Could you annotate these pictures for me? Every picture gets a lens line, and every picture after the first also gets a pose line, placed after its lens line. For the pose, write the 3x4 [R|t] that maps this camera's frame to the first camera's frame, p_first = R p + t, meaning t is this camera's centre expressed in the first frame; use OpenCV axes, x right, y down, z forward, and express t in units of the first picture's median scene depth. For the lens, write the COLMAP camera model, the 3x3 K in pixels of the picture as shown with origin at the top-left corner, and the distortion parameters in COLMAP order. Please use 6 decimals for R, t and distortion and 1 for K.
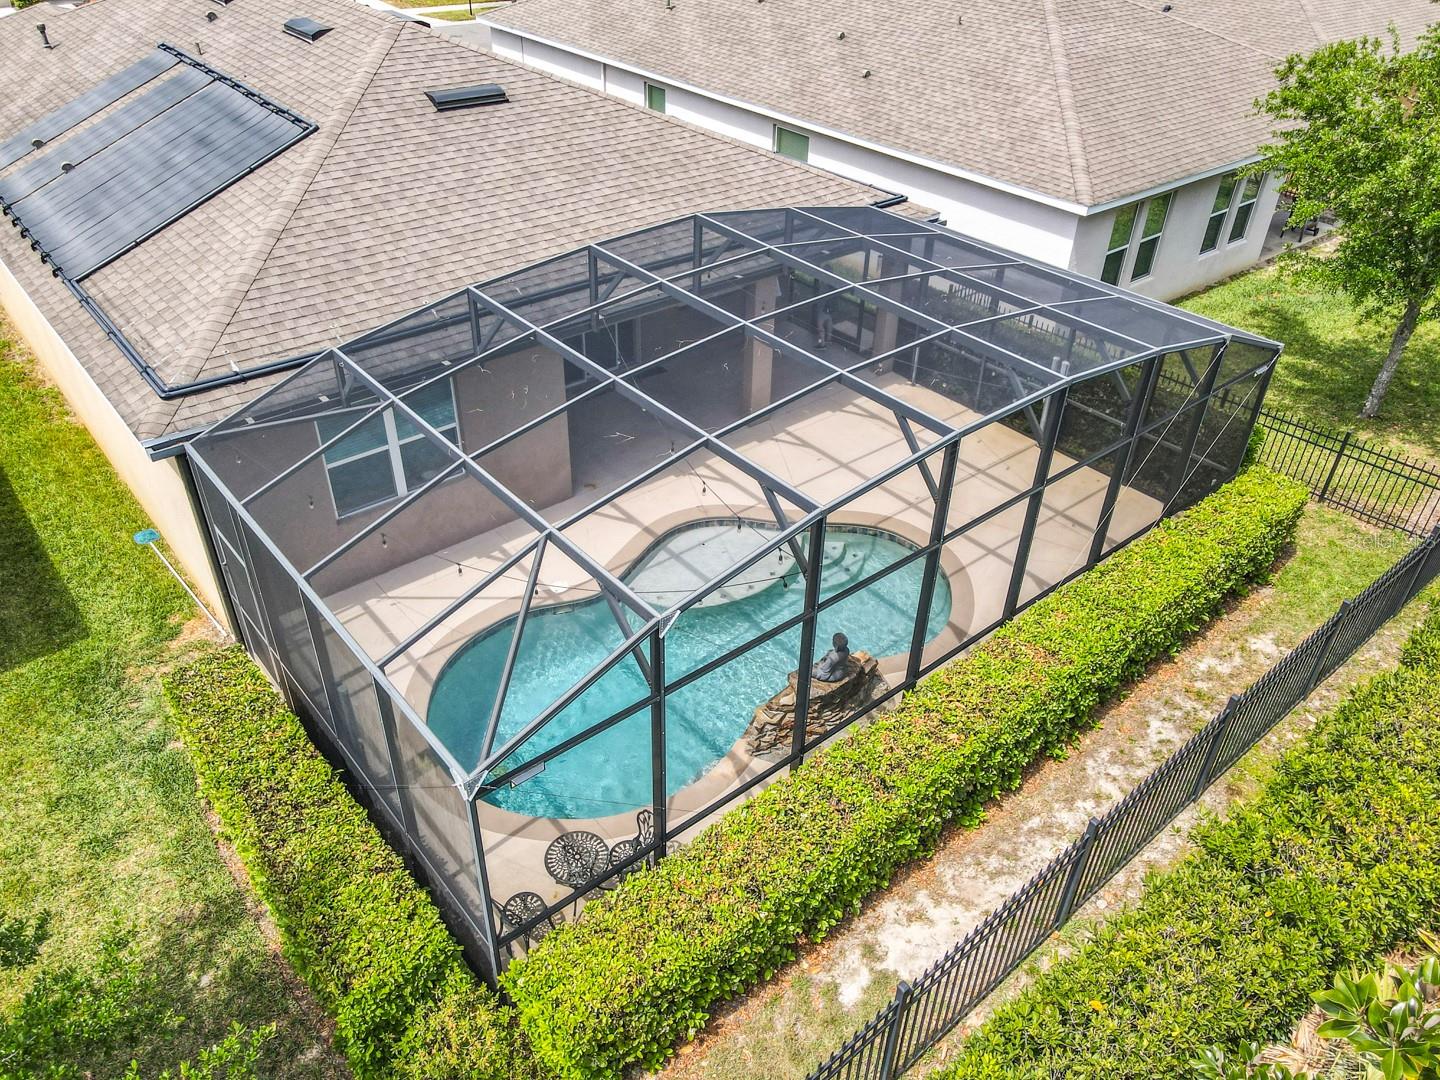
lens RADIAL K [[1056.3, 0, 720.0], [0, 1056.3, 540.0], [0, 0, 1]] dist [0.003908, 0.031796]
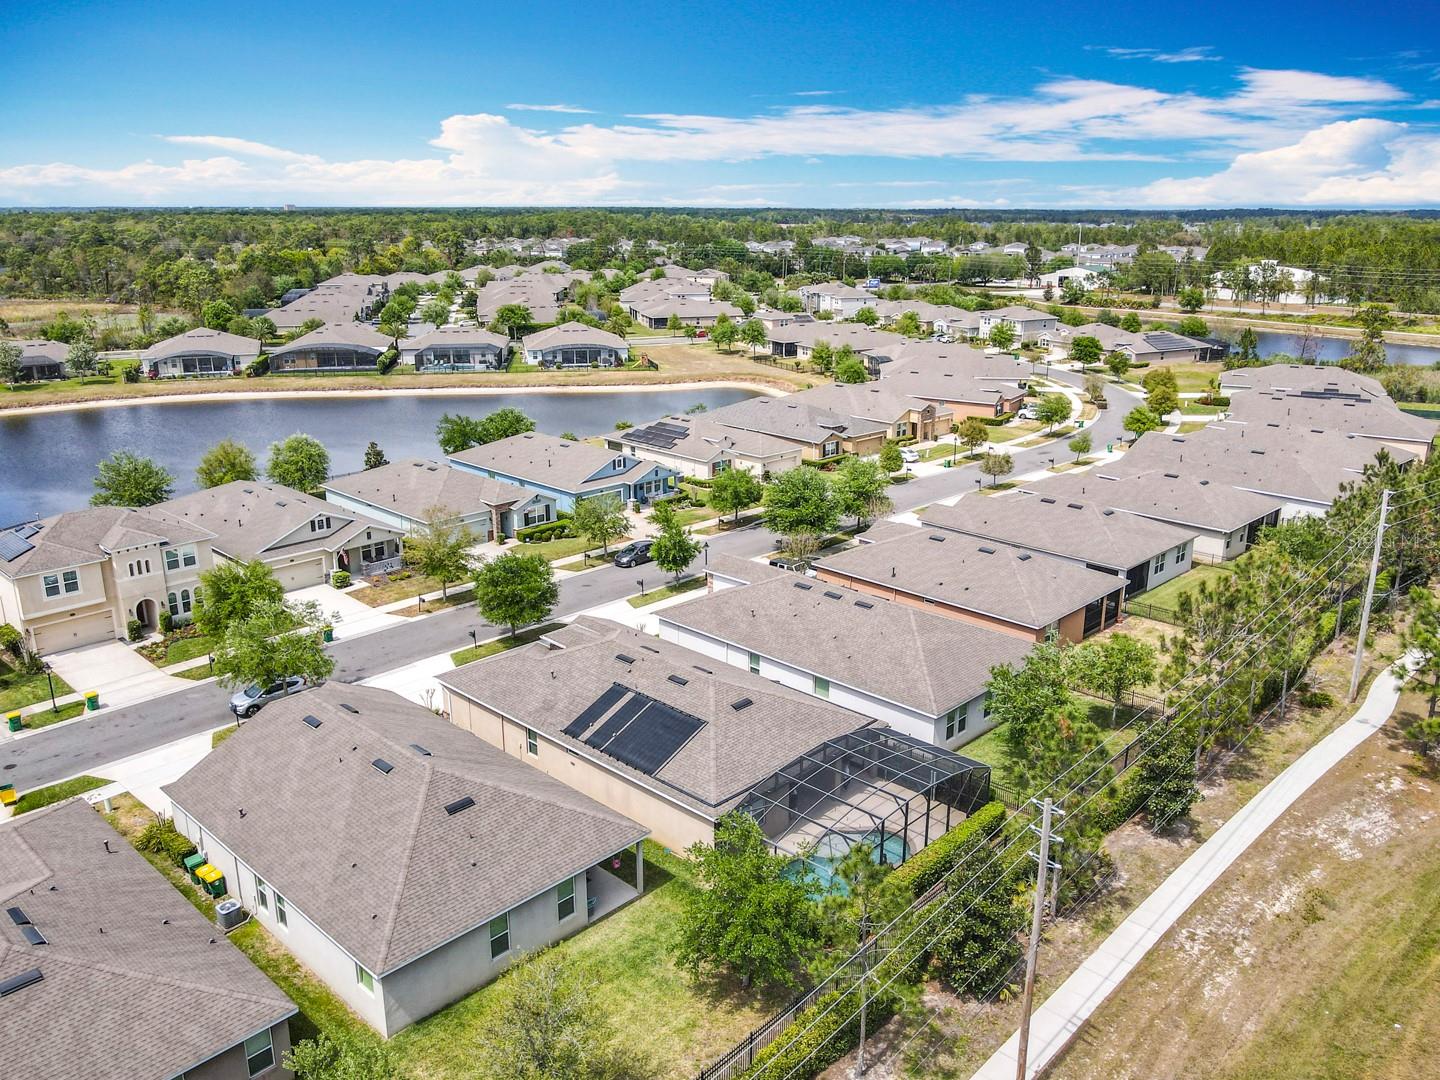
lens RADIAL K [[1169.9, 0, 720.0], [0, 1169.9, 540.0], [0, 0, 1]] dist [-0.007995, 0.056806]
pose [[0.993336, -0.060030, 0.098386, -0.625563], [0.087591, 0.948022, -0.305912, 0.190448], [-0.074909, 0.312491, 0.946963, -2.522072]]
